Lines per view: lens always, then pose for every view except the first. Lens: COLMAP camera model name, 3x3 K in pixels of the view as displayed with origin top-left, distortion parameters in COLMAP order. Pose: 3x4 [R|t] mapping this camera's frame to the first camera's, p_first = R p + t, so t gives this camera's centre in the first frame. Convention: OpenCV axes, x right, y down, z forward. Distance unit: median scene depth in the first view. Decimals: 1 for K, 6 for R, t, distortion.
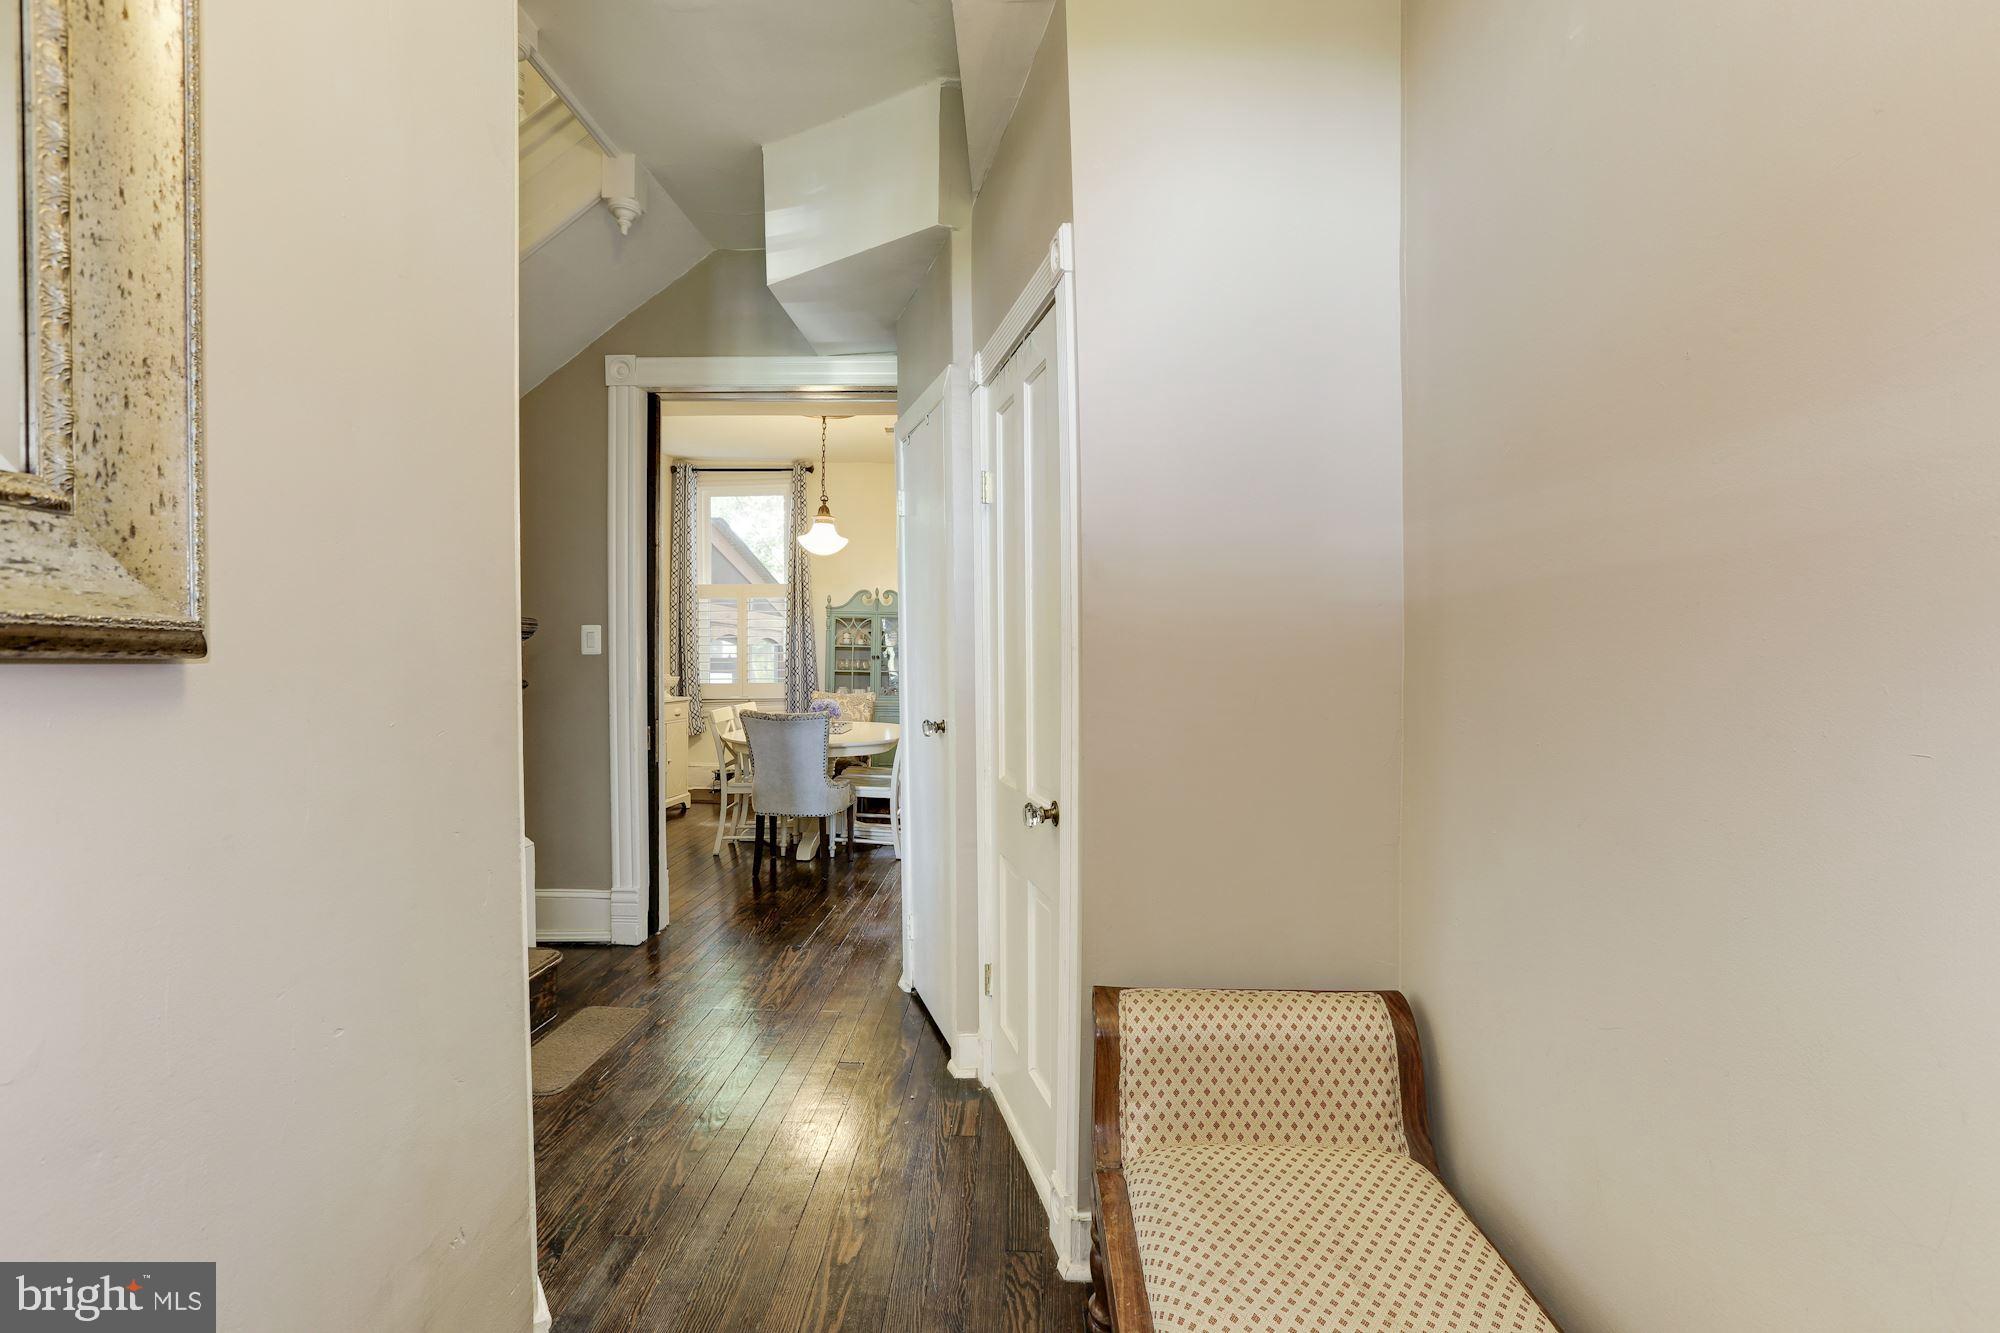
lens RADIAL K [[915.8, 0, 1003.4], [0, 915.8, 662.8], [0, 0, 1]] dist [-0.003423, -0.000127]
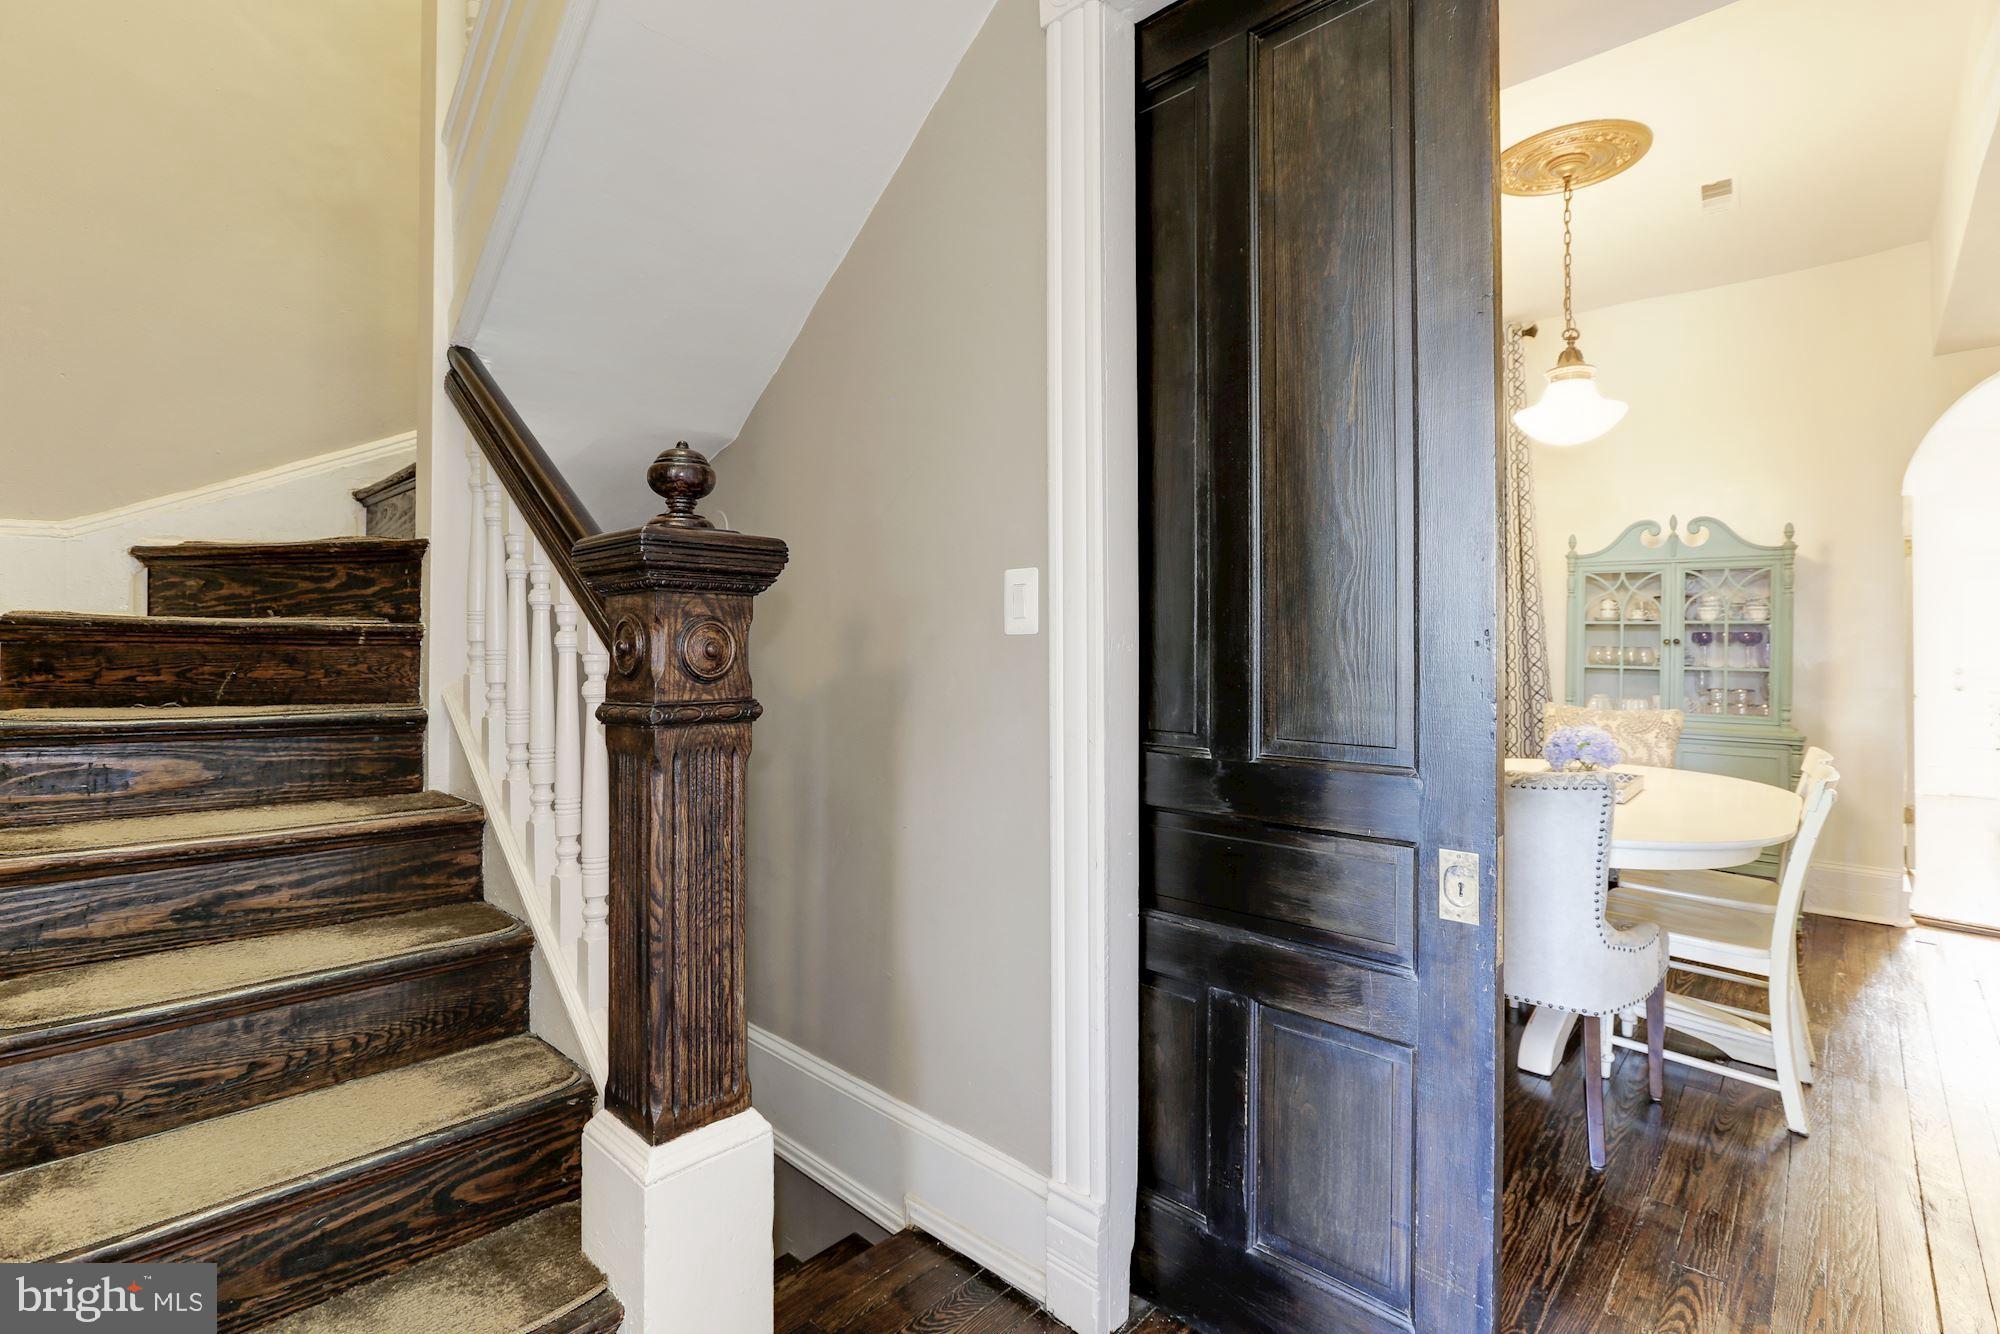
lens RADIAL K [[915.8, 0, 1005.2], [0, 915.8, 649.8], [0, 0, 1]] dist [-0.003423, -0.000127]
pose [[0.751277, -0.004298, -0.659973, -0.086572], [0.001626, 0.999988, -0.004661, 0.000563], [0.659985, 0.002429, 0.751275, 0.364110]]
